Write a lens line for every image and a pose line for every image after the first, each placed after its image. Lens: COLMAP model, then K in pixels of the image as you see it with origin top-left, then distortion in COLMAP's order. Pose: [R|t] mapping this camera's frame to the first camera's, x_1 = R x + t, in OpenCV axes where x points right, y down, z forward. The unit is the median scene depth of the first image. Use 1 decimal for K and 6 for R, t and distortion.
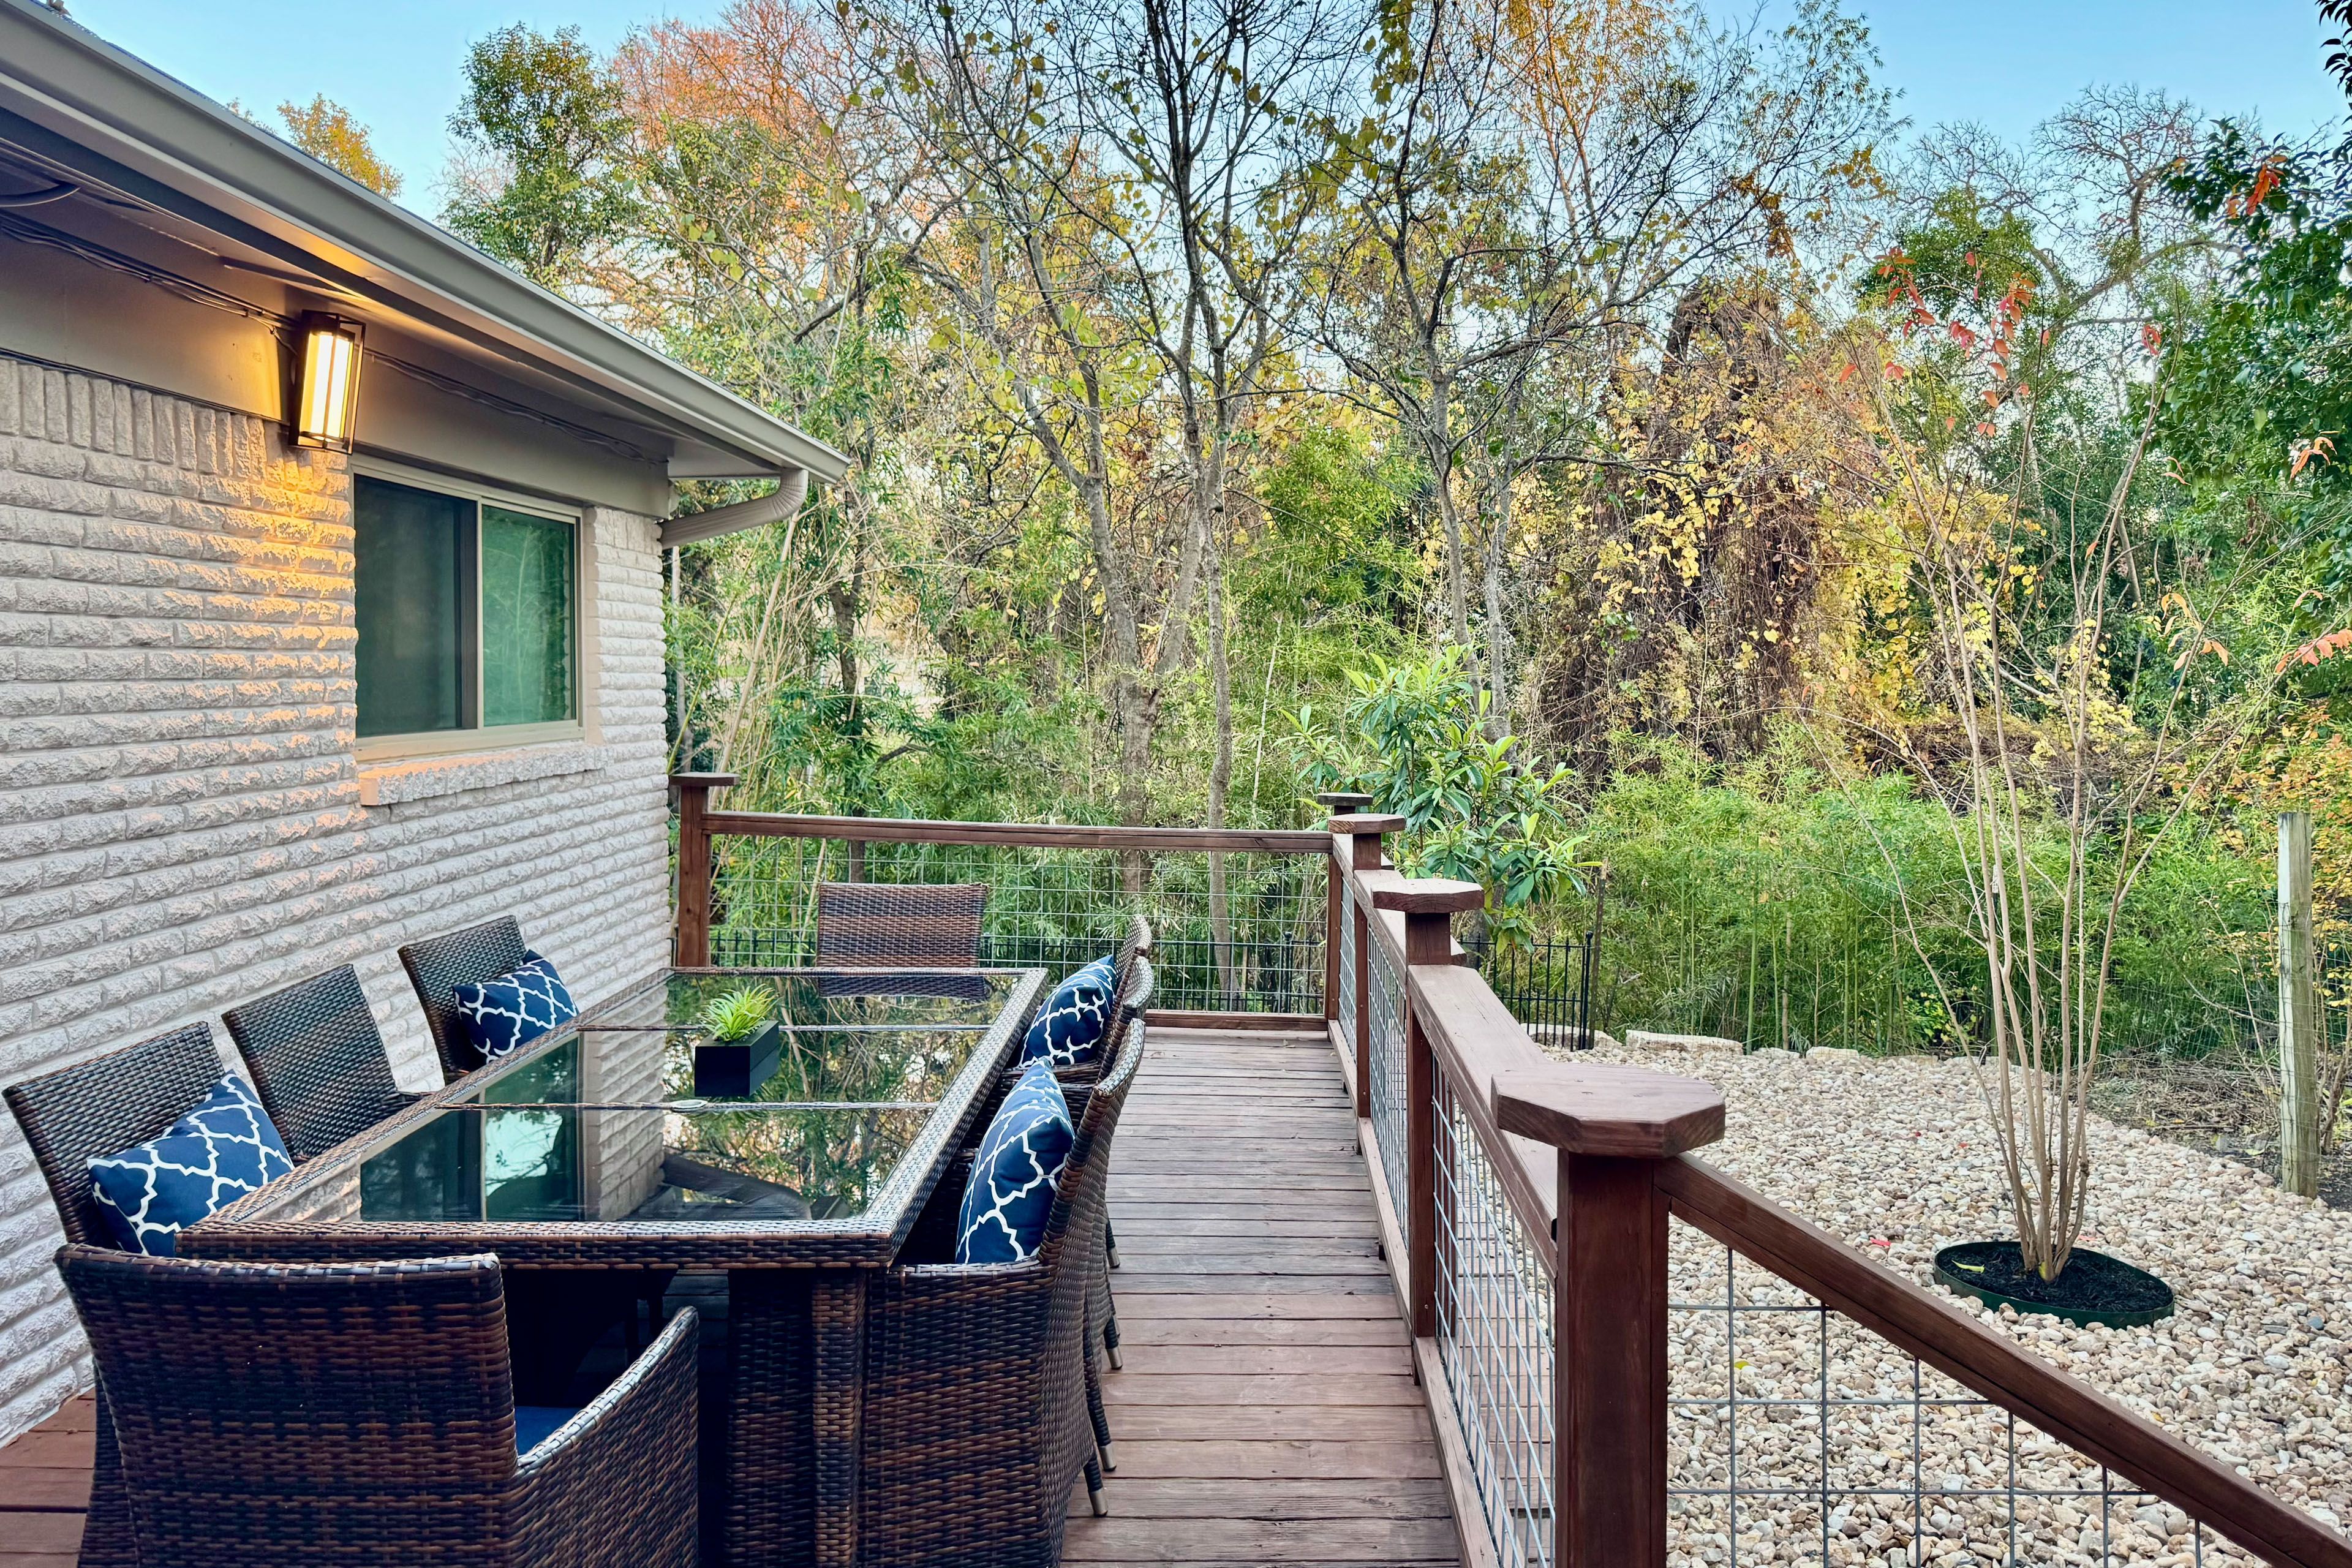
lens RADIAL K [[1777.2, 0, 1176.0], [0, 1777.2, 784.0], [0, 0, 1]] dist [0.103912, -0.000095]
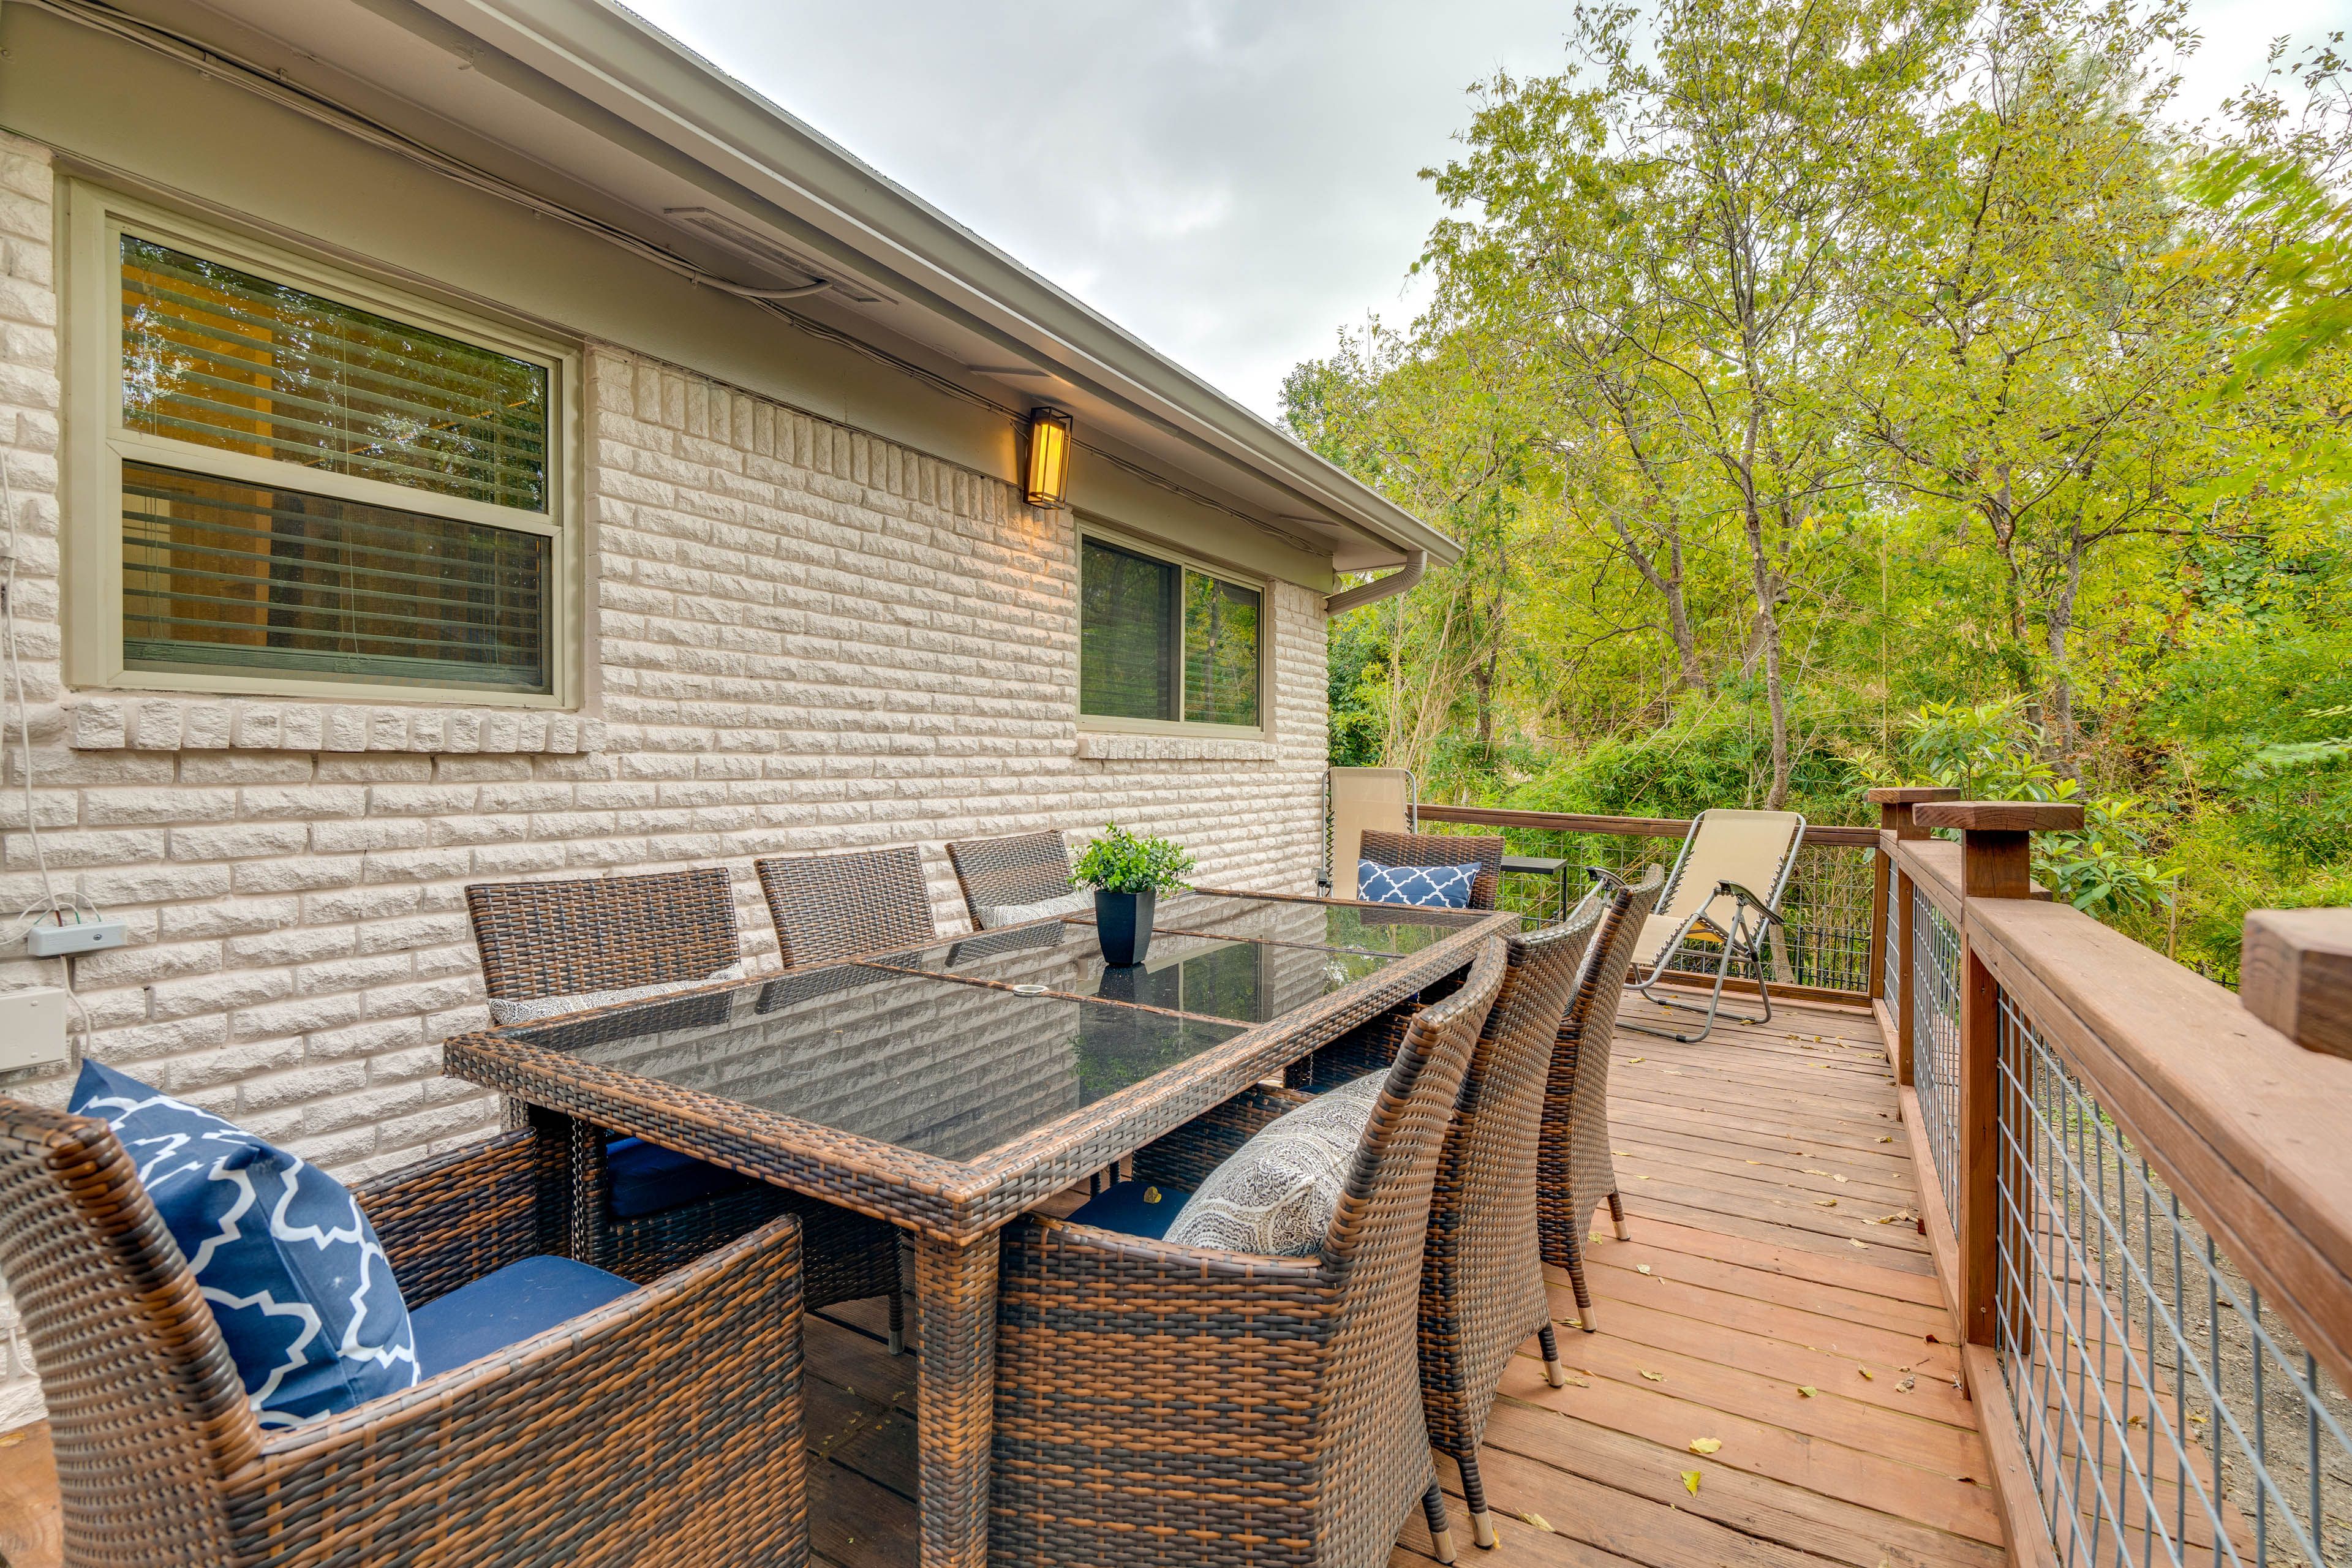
lens RADIAL K [[1044.4, 0, 1176.0], [0, 1044.4, 784.0], [0, 0, 1]] dist [-0.000381, 0.000097]
pose [[0.870451, 0.017376, -0.491949, 0.041909], [-0.041016, 0.998462, -0.037307, 0.068429], [0.490544, 0.052651, 0.869825, 0.336682]]
